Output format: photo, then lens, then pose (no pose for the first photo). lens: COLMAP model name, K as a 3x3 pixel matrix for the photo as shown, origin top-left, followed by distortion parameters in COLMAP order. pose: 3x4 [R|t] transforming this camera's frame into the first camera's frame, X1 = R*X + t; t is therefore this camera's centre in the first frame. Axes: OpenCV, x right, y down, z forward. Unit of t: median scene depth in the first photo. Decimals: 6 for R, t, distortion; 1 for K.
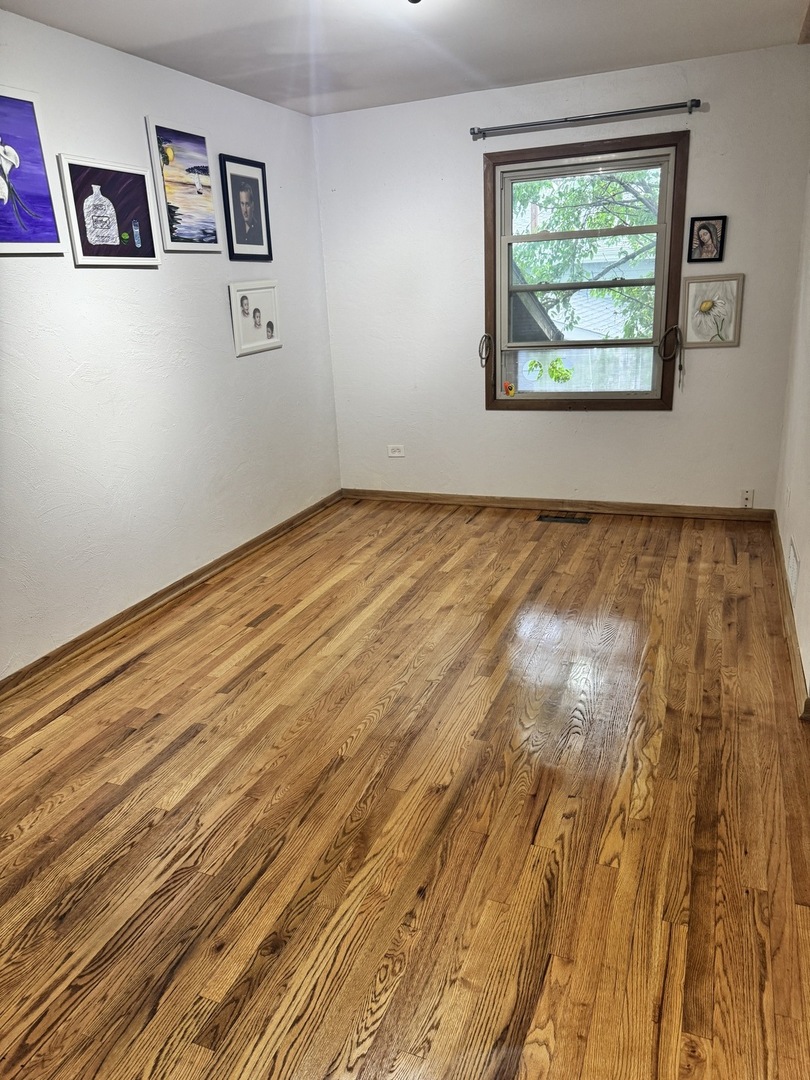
lens RADIAL K [[771.7, 0, 405.0], [0, 771.7, 540.0], [0, 0, 1]] dist [0.076979, -0.091009]
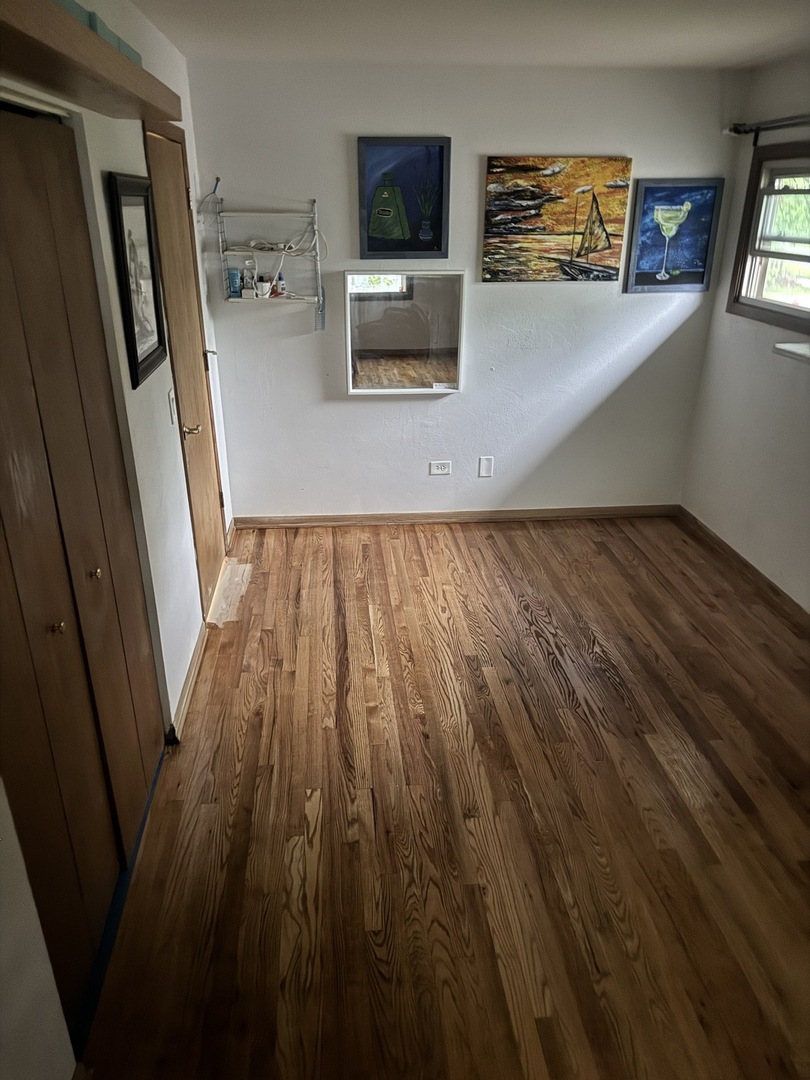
lens RADIAL K [[771.7, 0, 405.0], [0, 771.7, 540.0], [0, 0, 1]] dist [0.076979, -0.091009]
pose [[-0.887222, 0.227140, -0.401553, 0.300261], [-0.105377, 0.747615, 0.655719, -0.425511], [0.449147, 0.624083, -0.639365, 0.890194]]
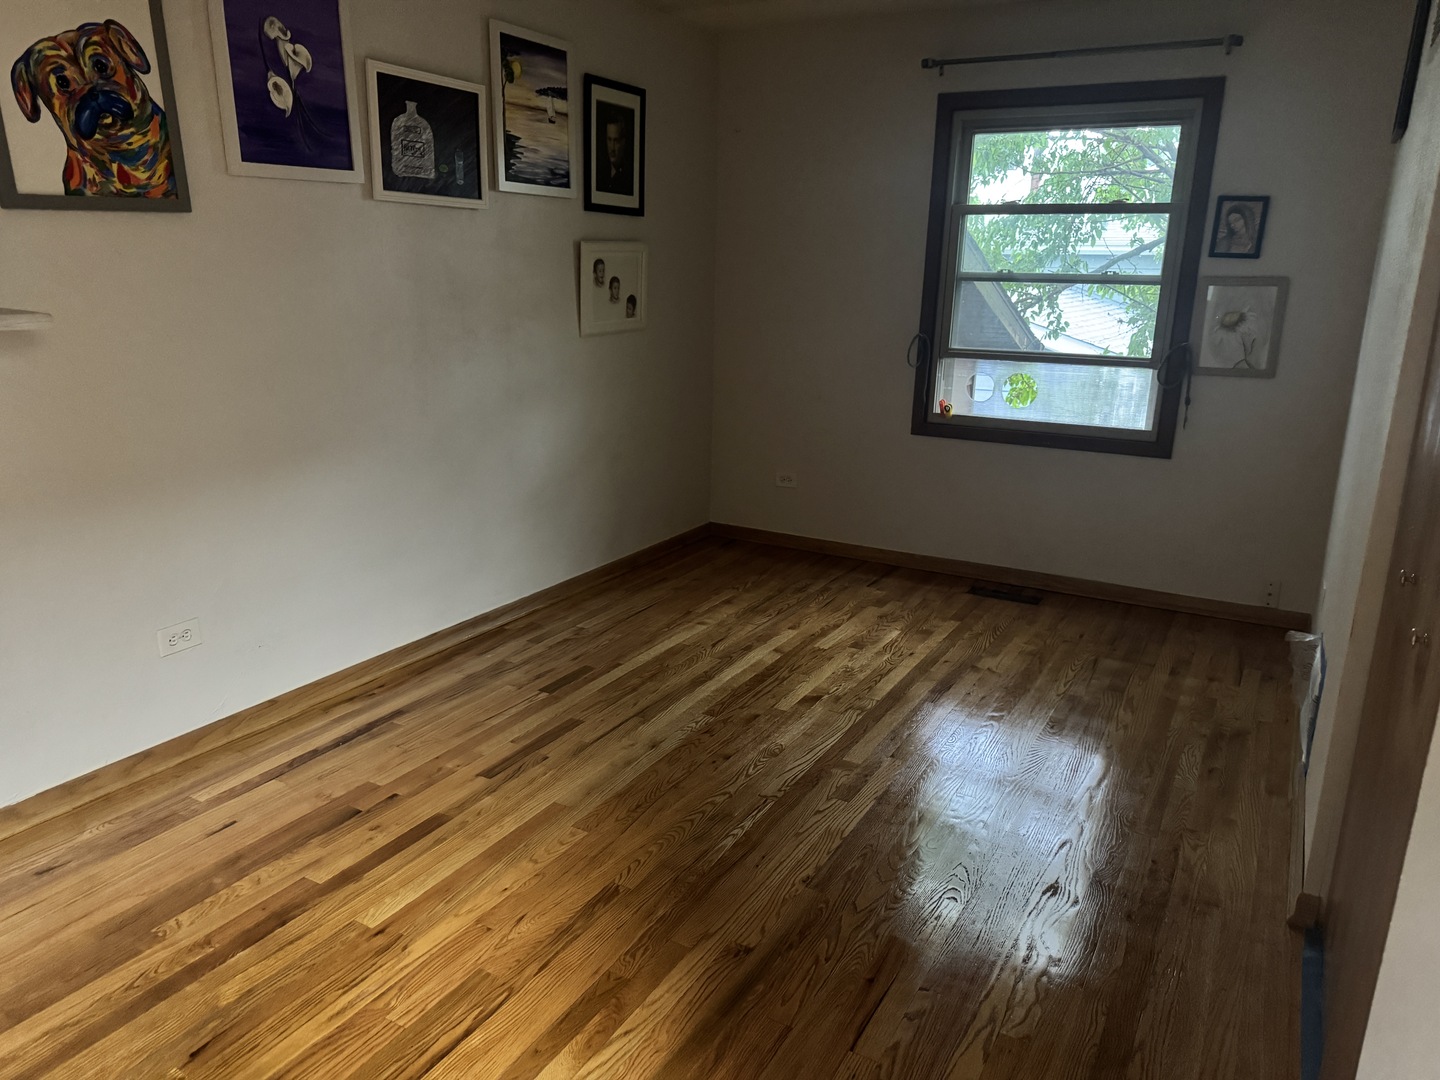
lens RADIAL K [[1028.9, 0, 719.1], [0, 1028.9, 550.8], [0, 0, 1]] dist [0.076979, -0.091009]
pose [[0.989042, 0.103092, -0.105682, 0.055384], [-0.107619, 0.993464, -0.038055, -0.003520], [0.101068, 0.049011, 0.993672, 0.021708]]
